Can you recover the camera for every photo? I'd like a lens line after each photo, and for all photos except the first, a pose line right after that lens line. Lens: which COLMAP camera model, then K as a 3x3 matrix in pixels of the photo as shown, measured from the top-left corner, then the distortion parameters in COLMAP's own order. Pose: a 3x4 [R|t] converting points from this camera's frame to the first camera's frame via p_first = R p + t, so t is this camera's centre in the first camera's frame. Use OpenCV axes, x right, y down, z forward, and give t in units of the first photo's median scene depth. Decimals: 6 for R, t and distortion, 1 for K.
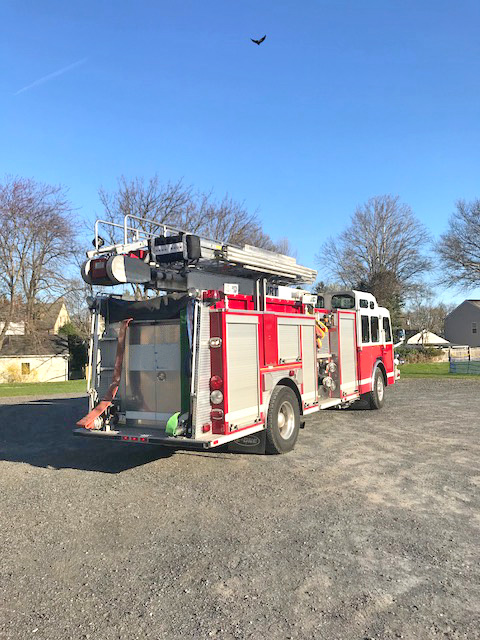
lens RADIAL K [[521.3, 0, 240.0], [0, 521.3, 320.0], [0, 0, 1]] dist [0.048049, -0.005794]
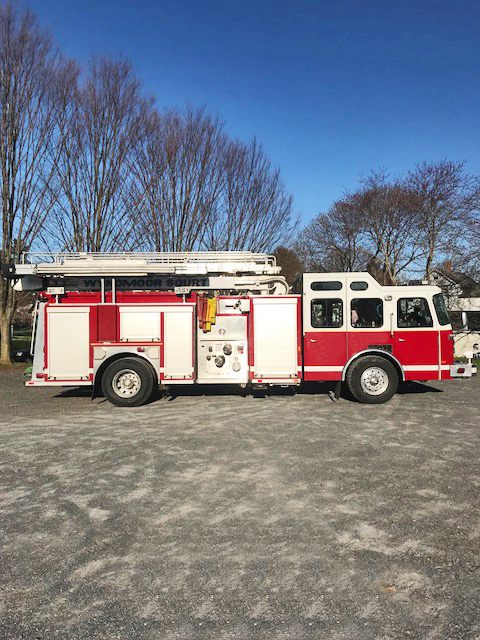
lens RADIAL K [[521.3, 0, 240.0], [0, 521.3, 320.0], [0, 0, 1]] dist [0.048049, -0.005794]
pose [[0.522721, 0.018714, -0.852298, 1.465436], [0.026315, 0.998928, 0.038072, -0.015772], [0.852097, -0.042329, 0.521669, 0.587602]]
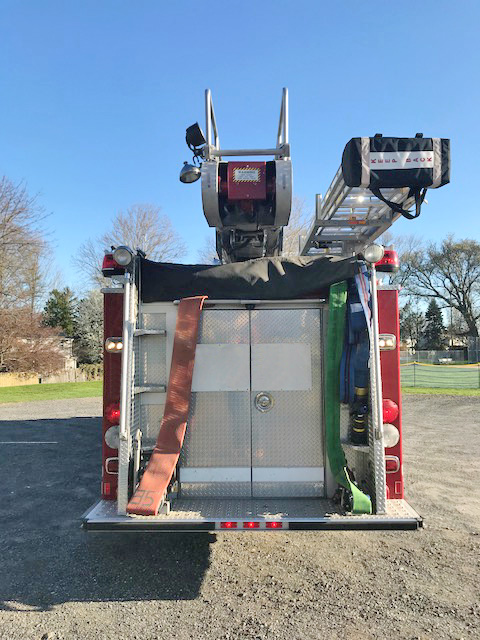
lens RADIAL K [[521.3, 0, 240.0], [0, 521.3, 320.0], [0, 0, 1]] dist [0.048049, -0.005794]
pose [[0.876785, 0.041281, 0.479108, -0.439940], [-0.032713, 0.999121, -0.026221, 0.036109], [-0.479769, 0.007317, 0.877364, 0.515996]]
